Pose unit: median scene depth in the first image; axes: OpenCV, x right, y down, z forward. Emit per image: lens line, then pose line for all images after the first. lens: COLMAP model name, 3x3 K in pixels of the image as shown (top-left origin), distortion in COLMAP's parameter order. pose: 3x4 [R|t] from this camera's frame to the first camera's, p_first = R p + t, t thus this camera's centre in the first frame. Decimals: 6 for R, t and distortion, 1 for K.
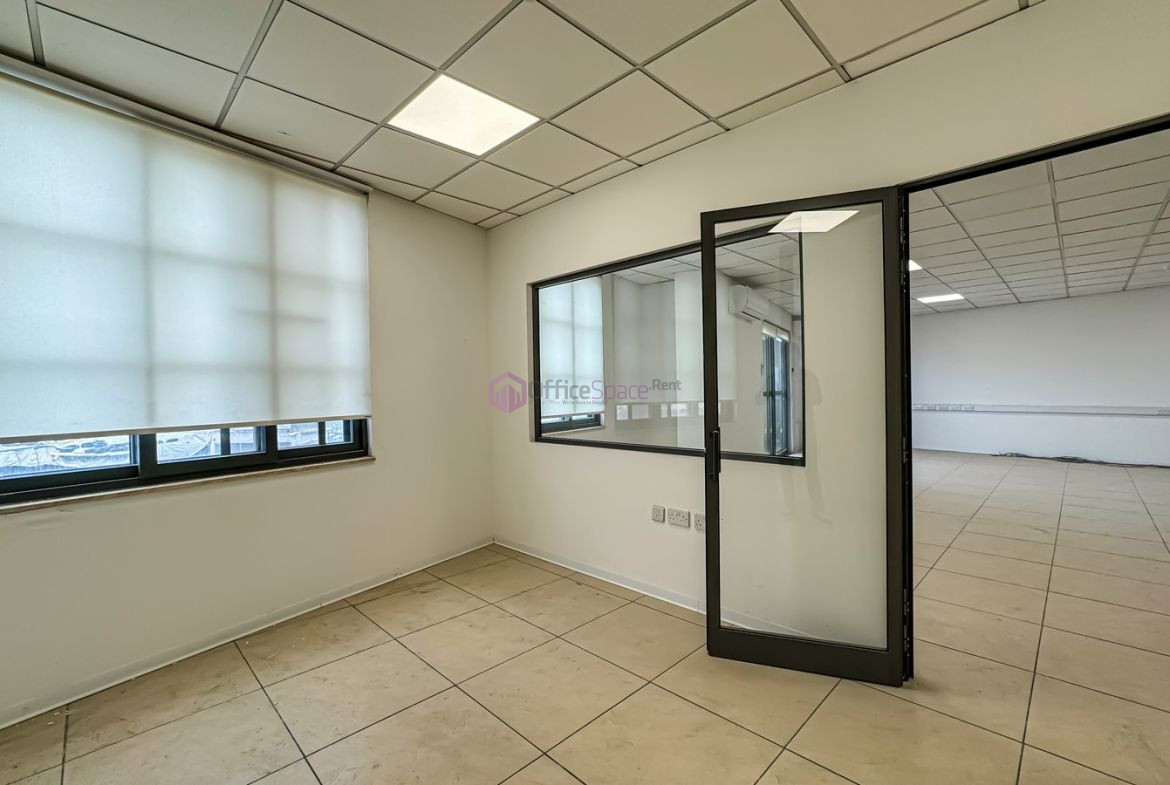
lens RADIAL K [[503.5, 0, 579.0], [0, 503.5, 394.8], [0, 0, 1]] dist [-0.039662, 0.014818]
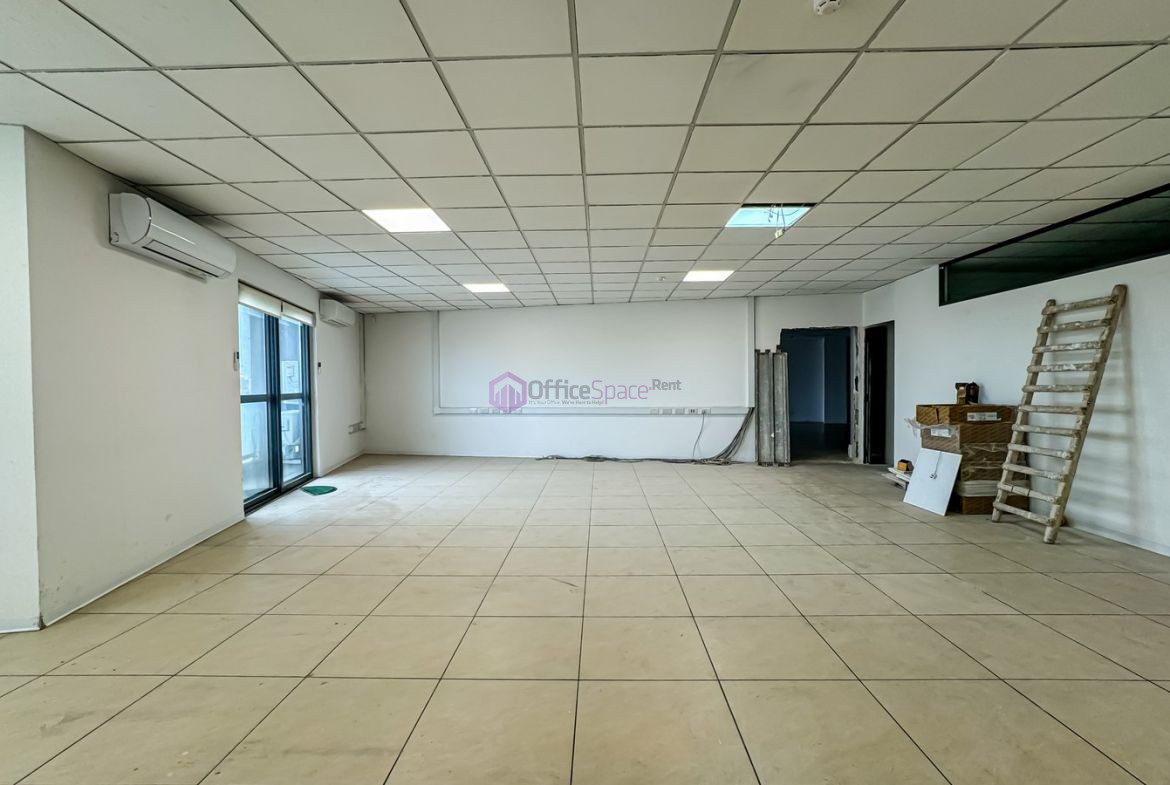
lens RADIAL K [[503.5, 0, 582.9], [0, 503.5, 392.8], [0, 0, 1]] dist [-0.039662, 0.014818]
pose [[0.721487, -0.002286, 0.692424, 0.233781], [0.004359, 0.999990, -0.001241, -0.007052], [-0.692414, 0.003914, 0.721490, 0.237922]]
